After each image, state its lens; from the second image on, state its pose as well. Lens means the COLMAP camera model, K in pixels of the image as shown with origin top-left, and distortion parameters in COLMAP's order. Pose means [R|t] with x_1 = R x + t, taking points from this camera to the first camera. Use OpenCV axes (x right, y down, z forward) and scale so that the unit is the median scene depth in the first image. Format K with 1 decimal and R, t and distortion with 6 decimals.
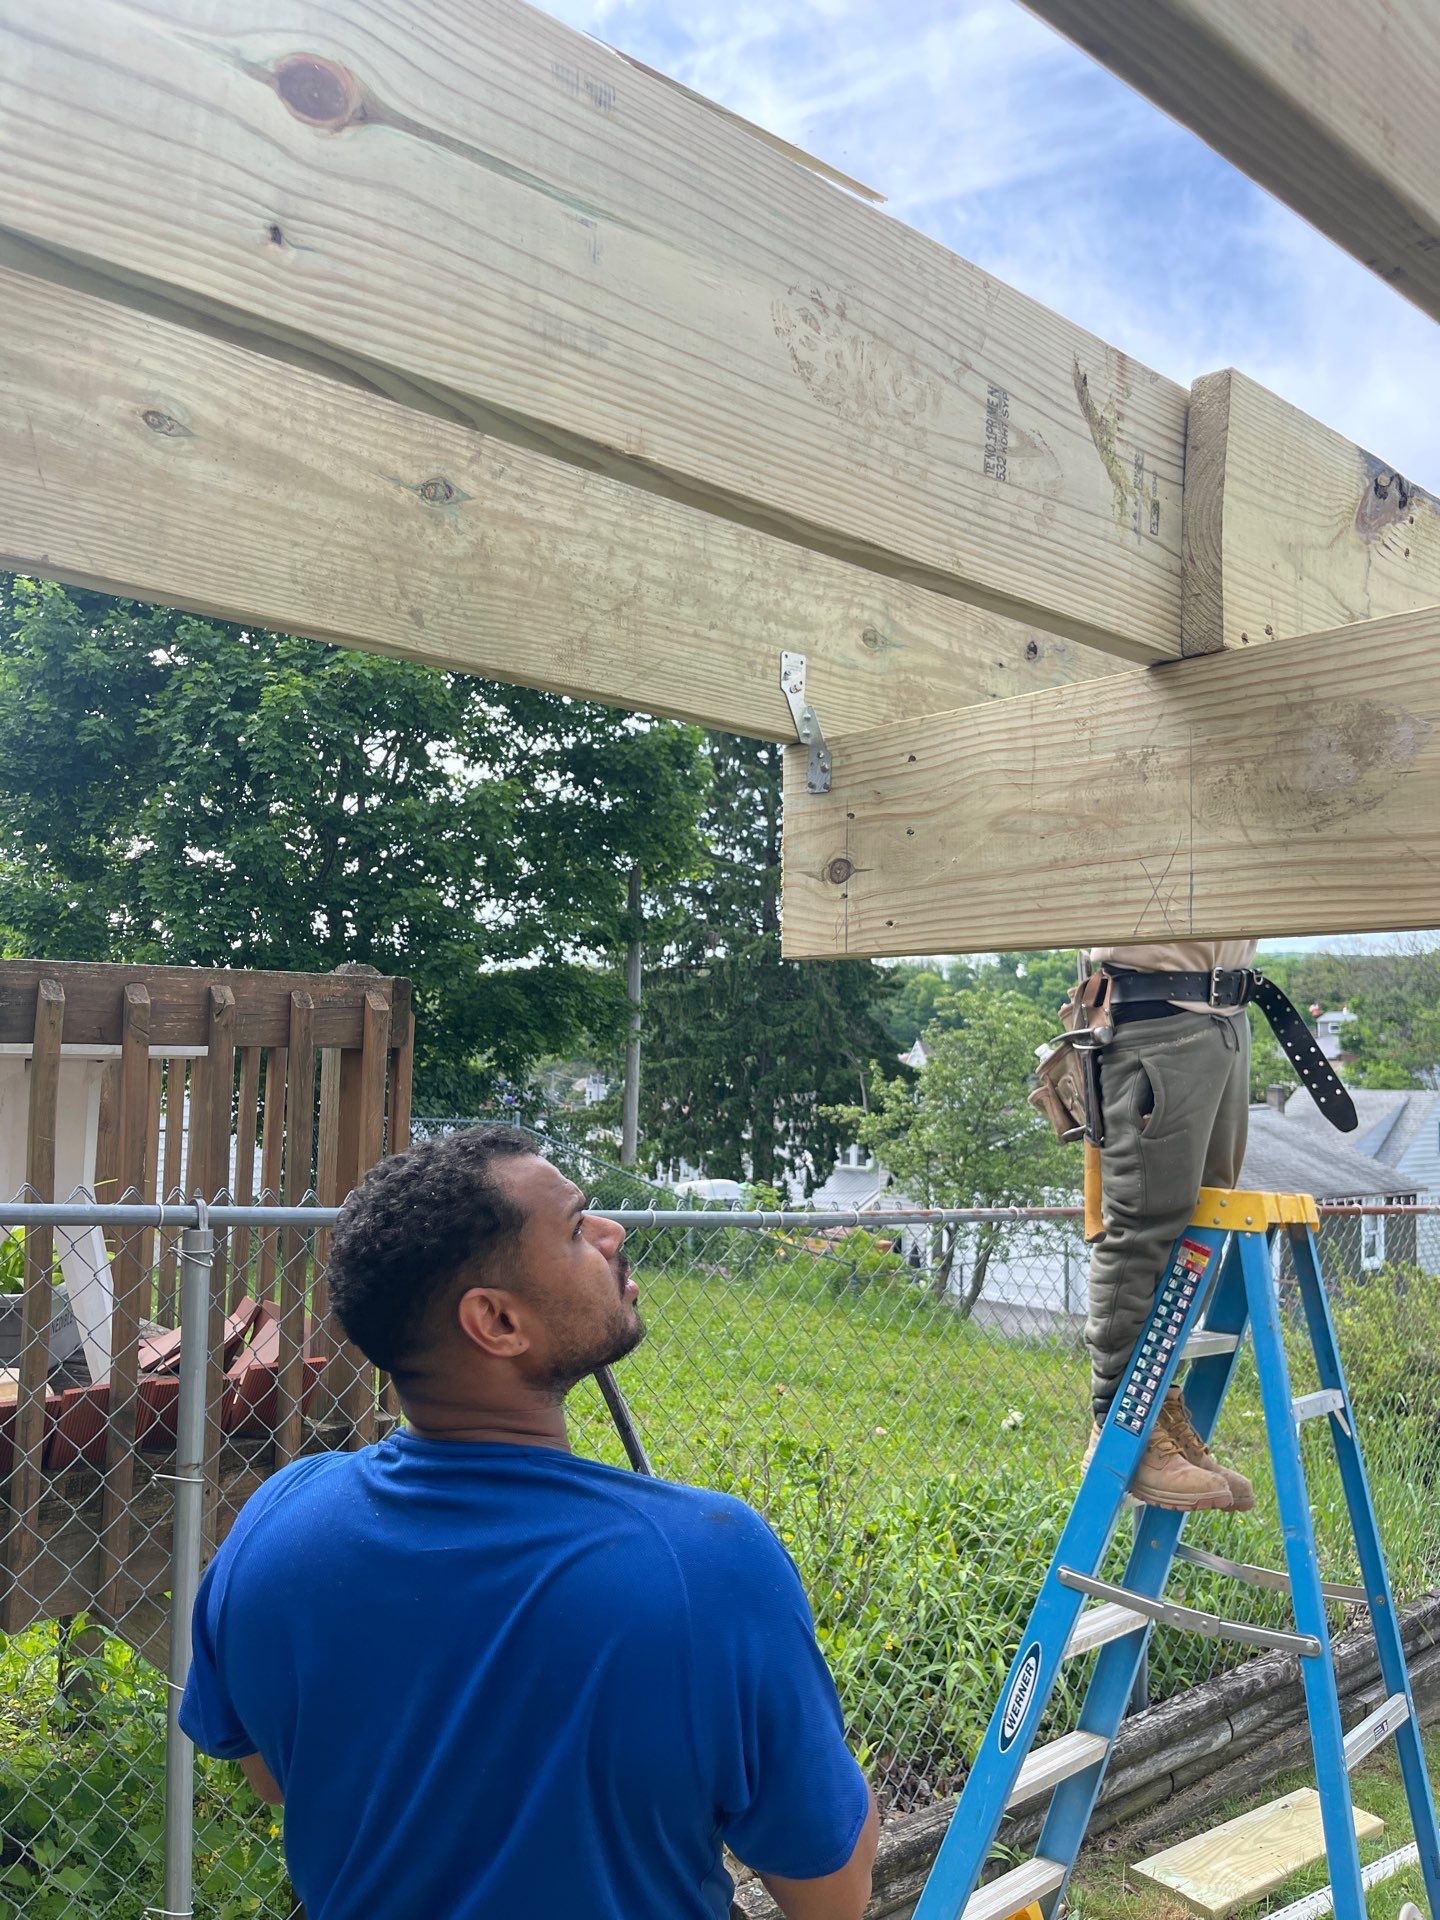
lens RADIAL K [[1439.8, 0, 720.0], [0, 1439.8, 960.0], [0, 0, 1]] dist [0.079211, -0.101953]
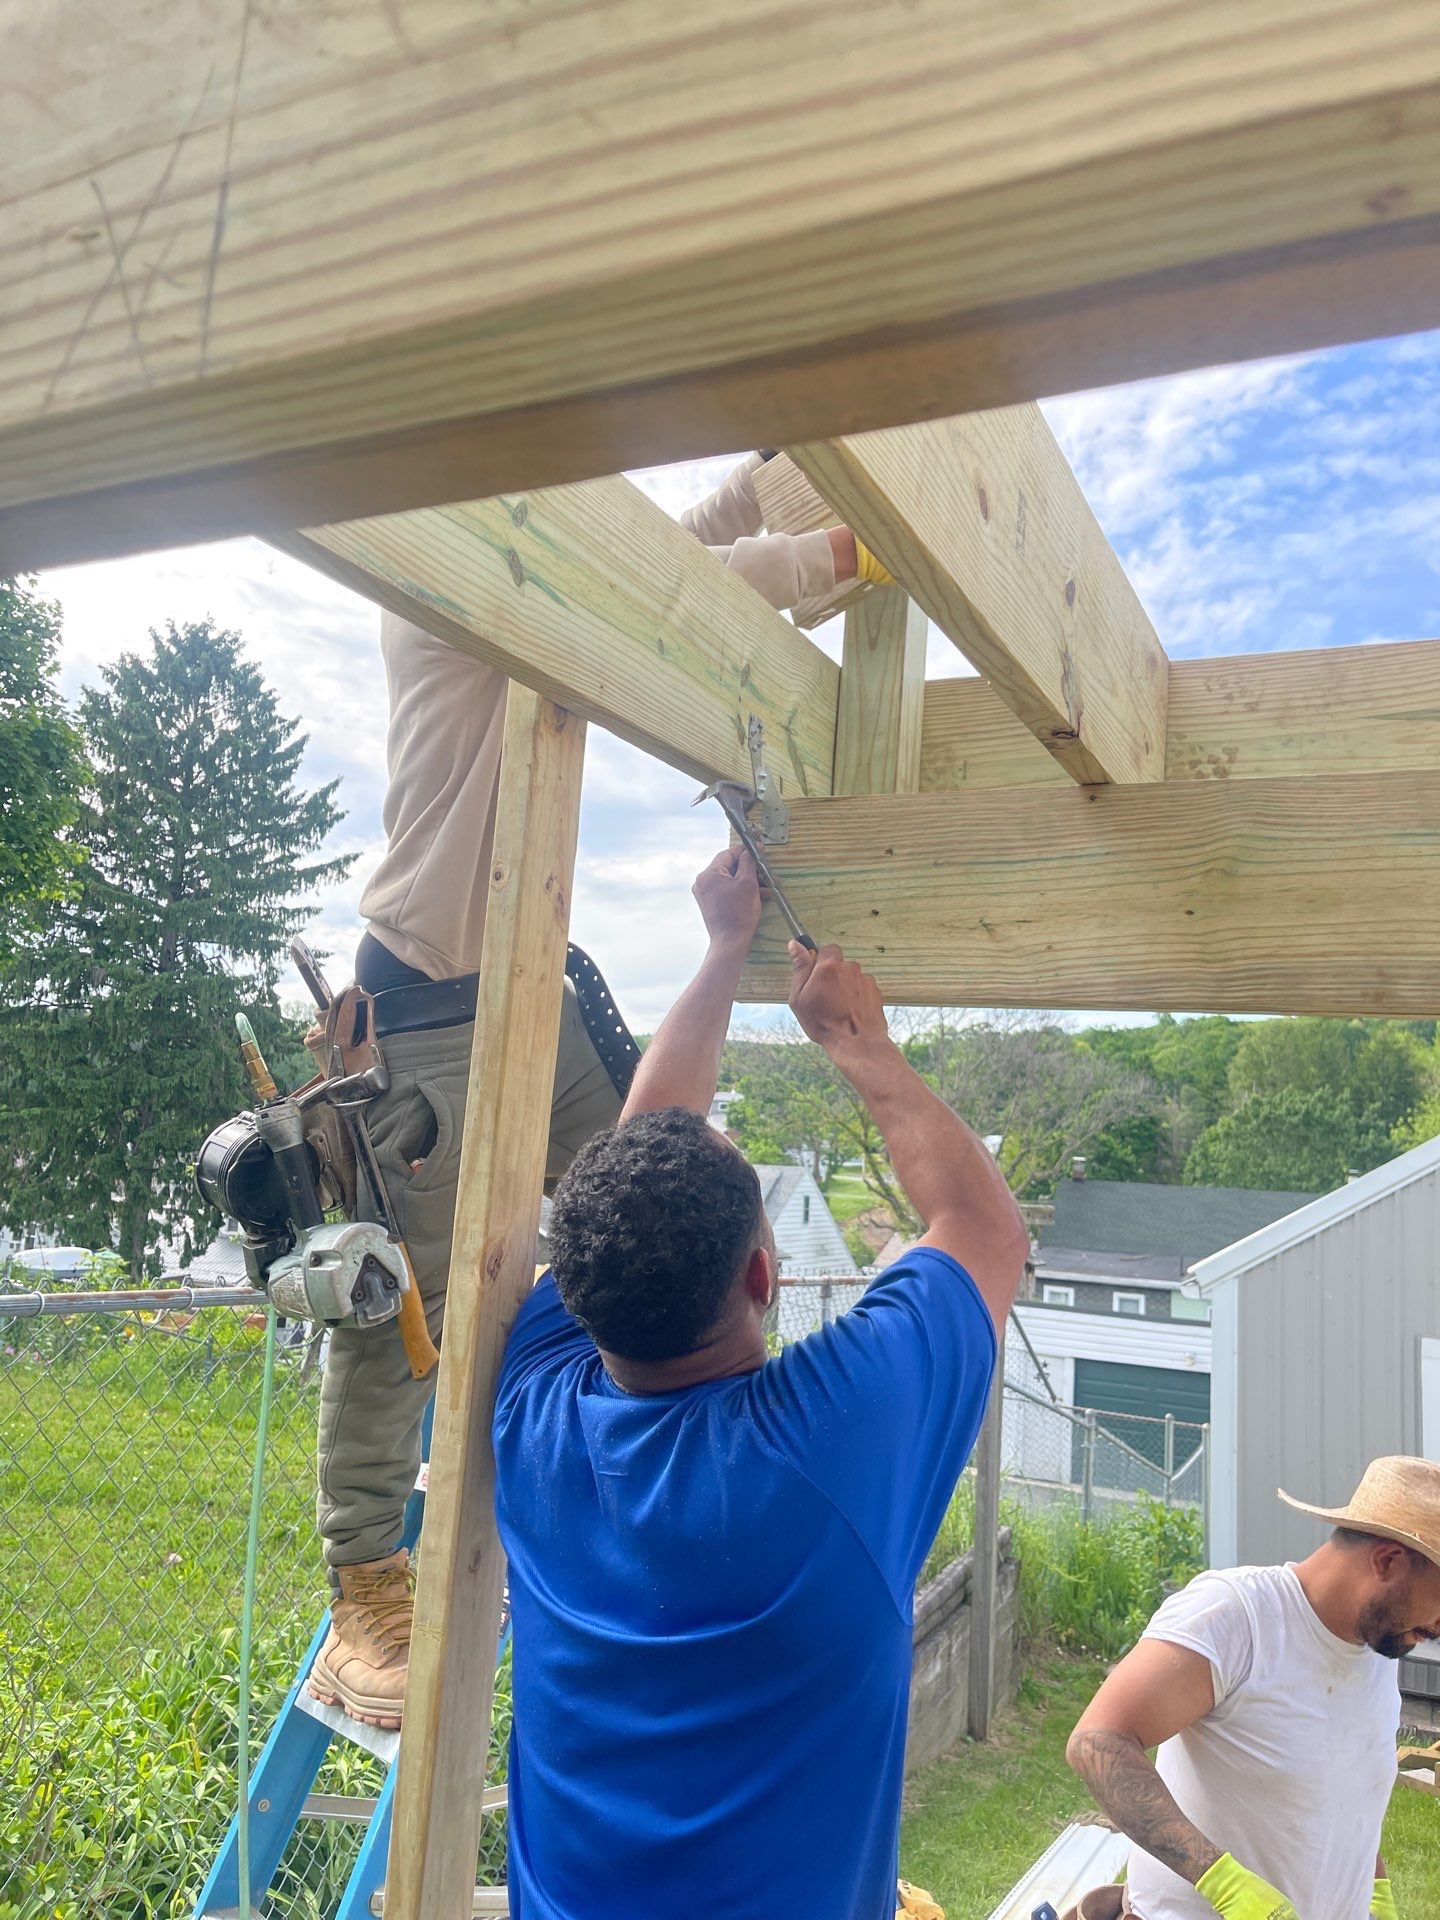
lens RADIAL K [[1447.1, 0, 720.0], [0, 1447.1, 960.0], [0, 0, 1]] dist [0.039049, -0.103246]
pose [[0.921346, 0.082871, 0.379809, 0.113765], [-0.065630, 0.996148, -0.058147, 0.036570], [-0.383164, 0.028646, 0.923236, 0.253084]]
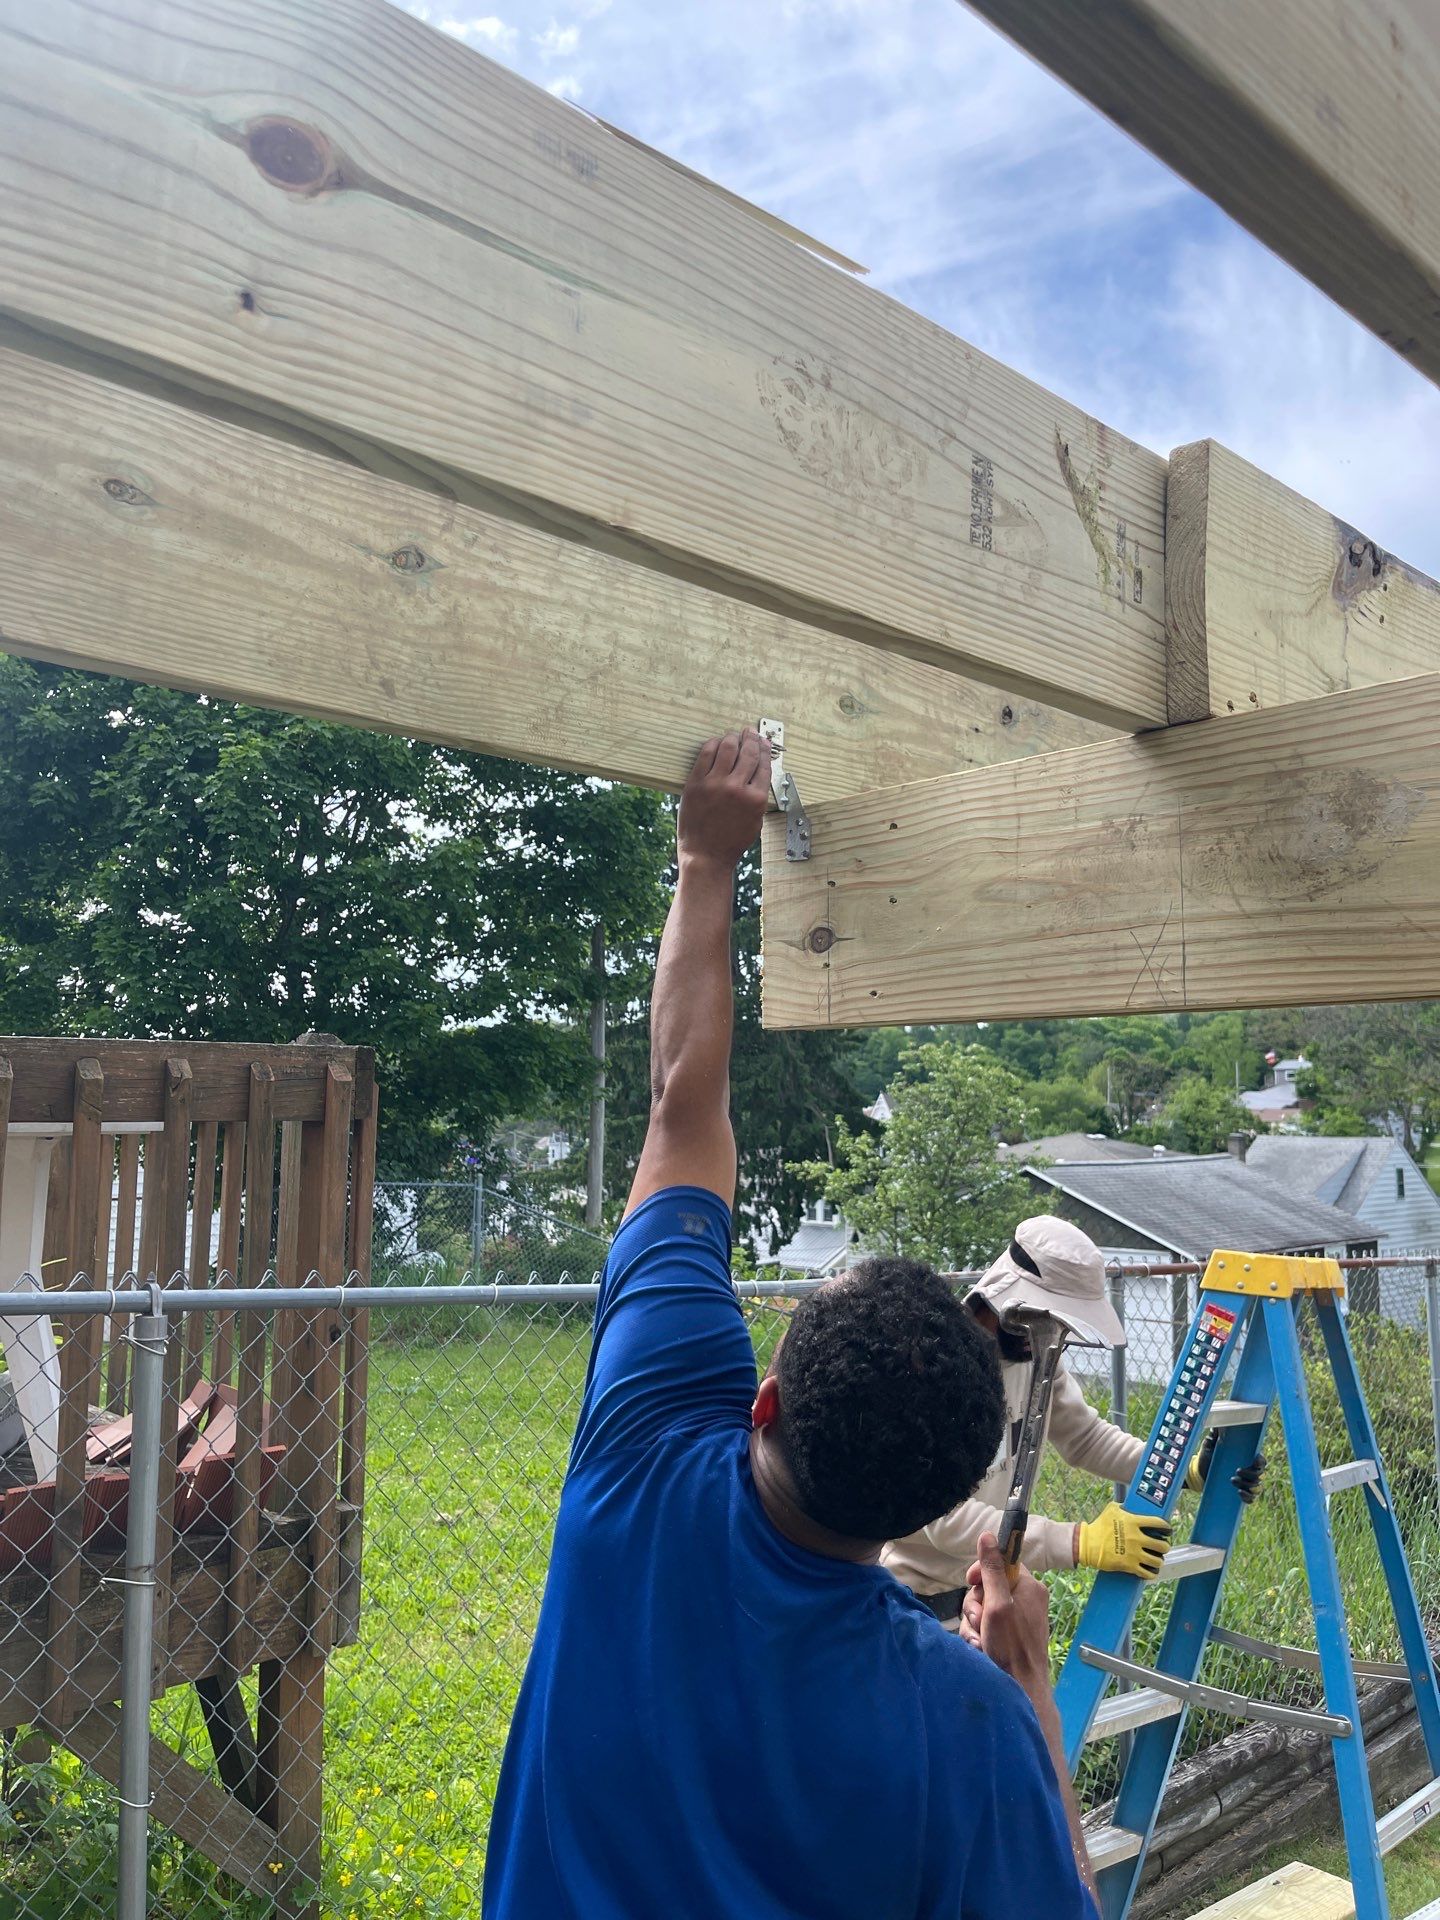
lens RADIAL K [[1438.9, 0, 732.5], [0, 1438.9, 945.3], [0, 0, 1]] dist [0.080782, -0.104774]
pose [[0.999334, -0.010153, 0.035038, -0.006088], [0.011826, 0.998784, -0.047863, -0.006310], [-0.034509, 0.048246, 0.998239, 0.013647]]
